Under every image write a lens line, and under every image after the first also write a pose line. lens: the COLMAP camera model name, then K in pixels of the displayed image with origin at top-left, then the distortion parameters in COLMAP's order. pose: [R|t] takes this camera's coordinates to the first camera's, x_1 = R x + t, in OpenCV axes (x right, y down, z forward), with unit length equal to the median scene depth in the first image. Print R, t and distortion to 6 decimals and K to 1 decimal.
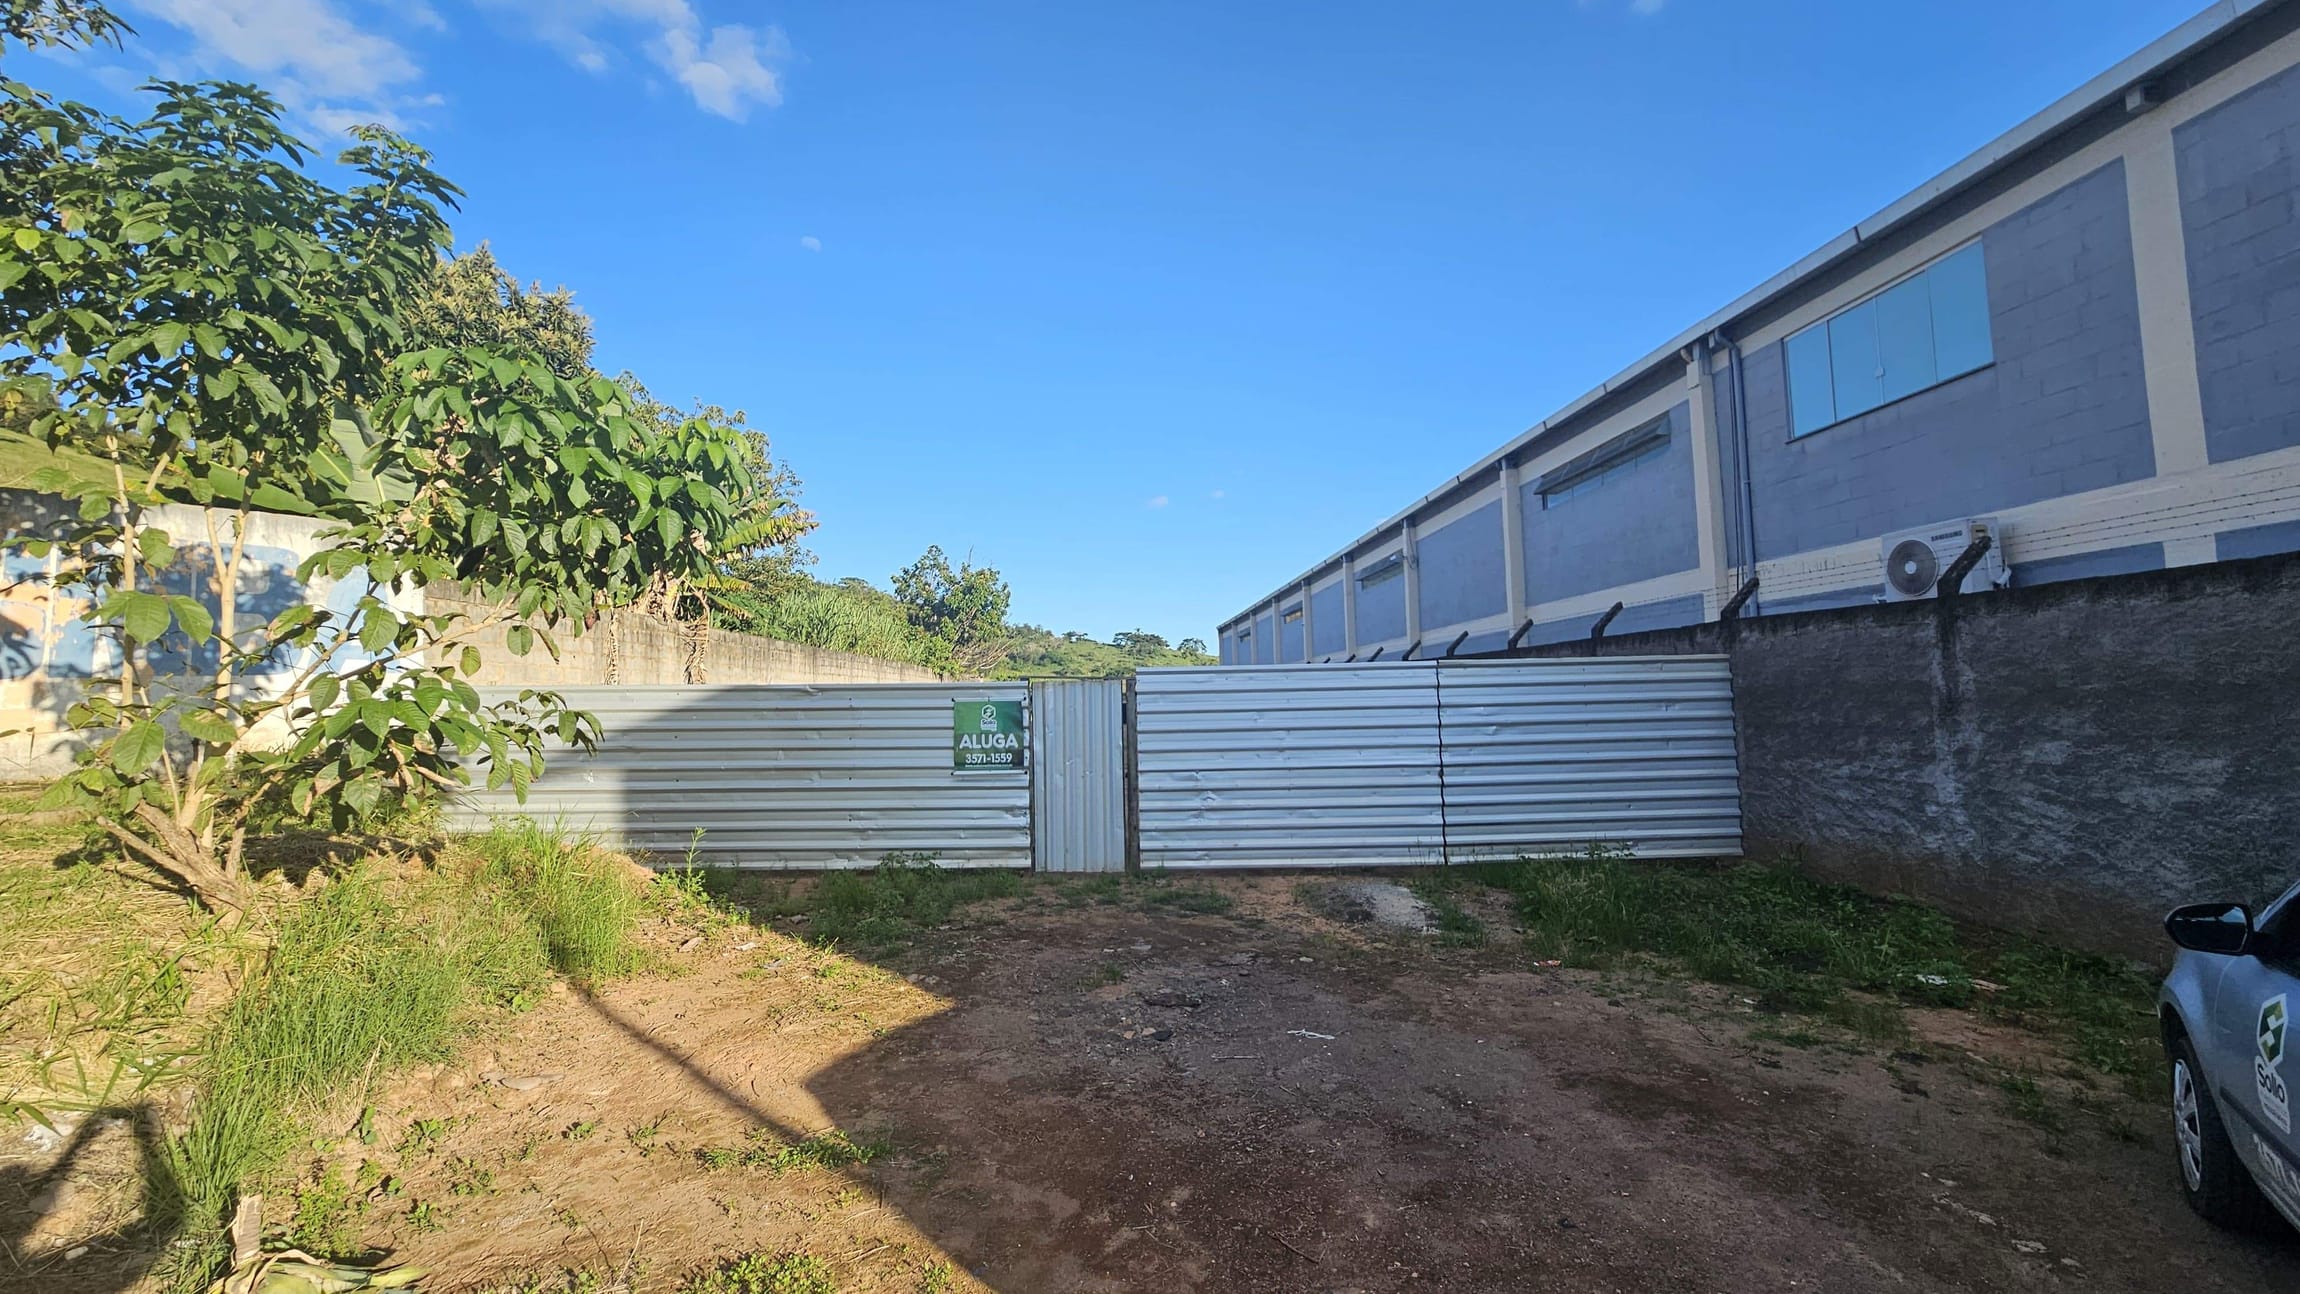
lens RADIAL K [[942.6, 0, 1139.6], [0, 942.6, 651.3], [0, 0, 1]] dist [-0.000999, 0.001122]
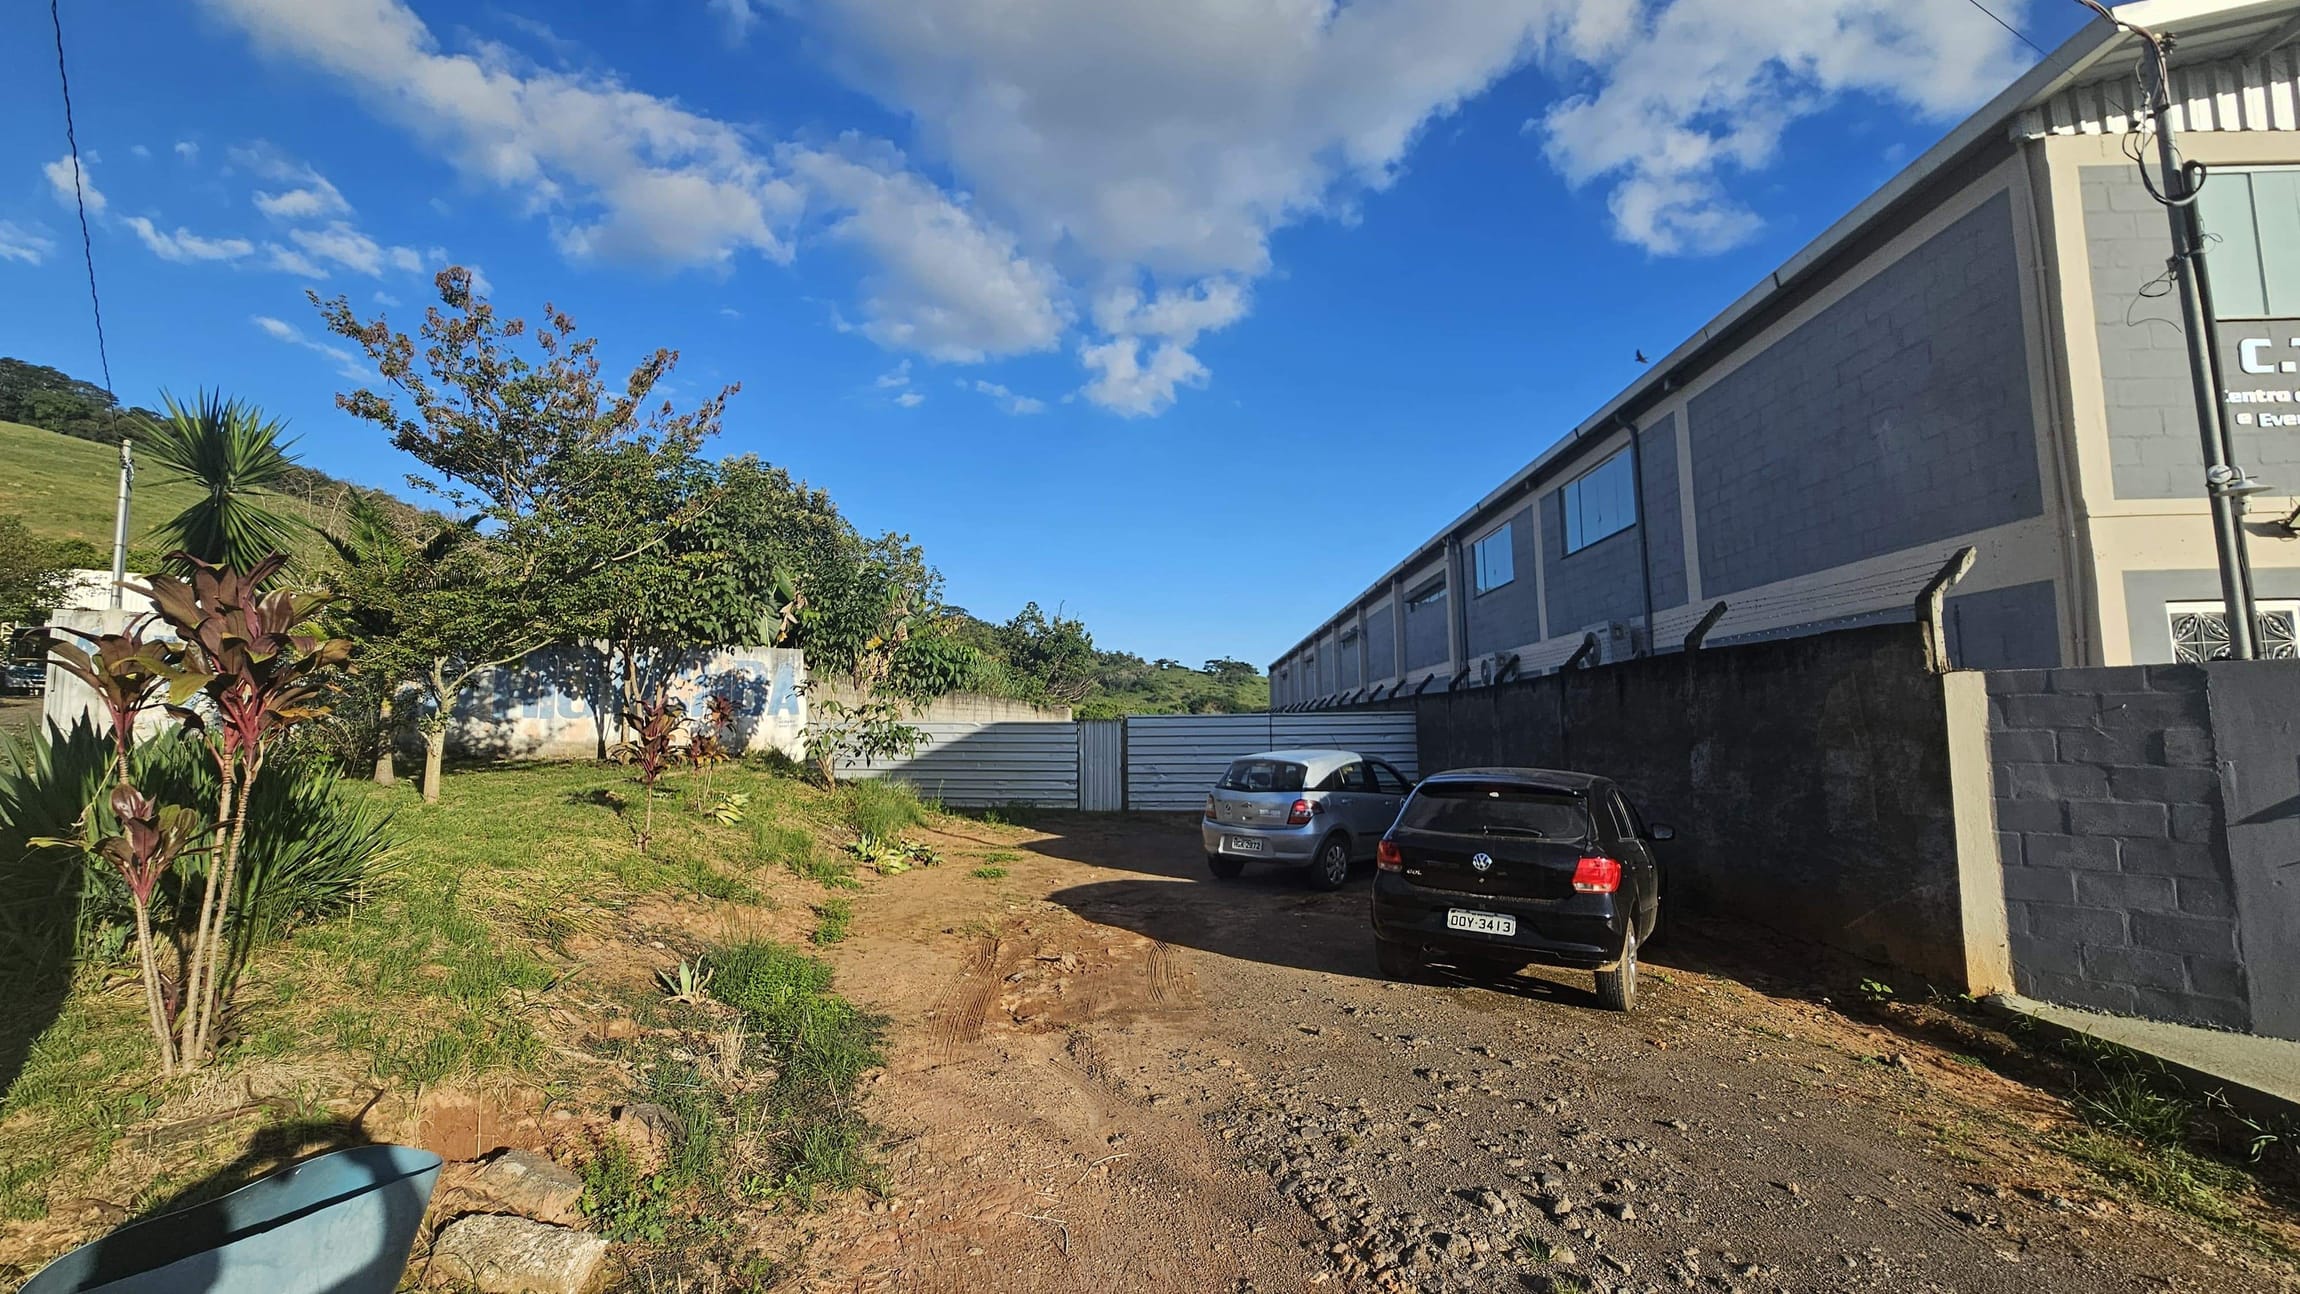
lens RADIAL K [[942.6, 0, 1156.1], [0, 942.6, 637.3], [0, 0, 1]] dist [-0.000999, 0.001122]
pose [[0.996670, 0.001740, -0.081522, 0.048323], [-0.005203, 0.999092, -0.042290, -0.014158], [0.081374, 0.042573, 0.995774, -0.231592]]
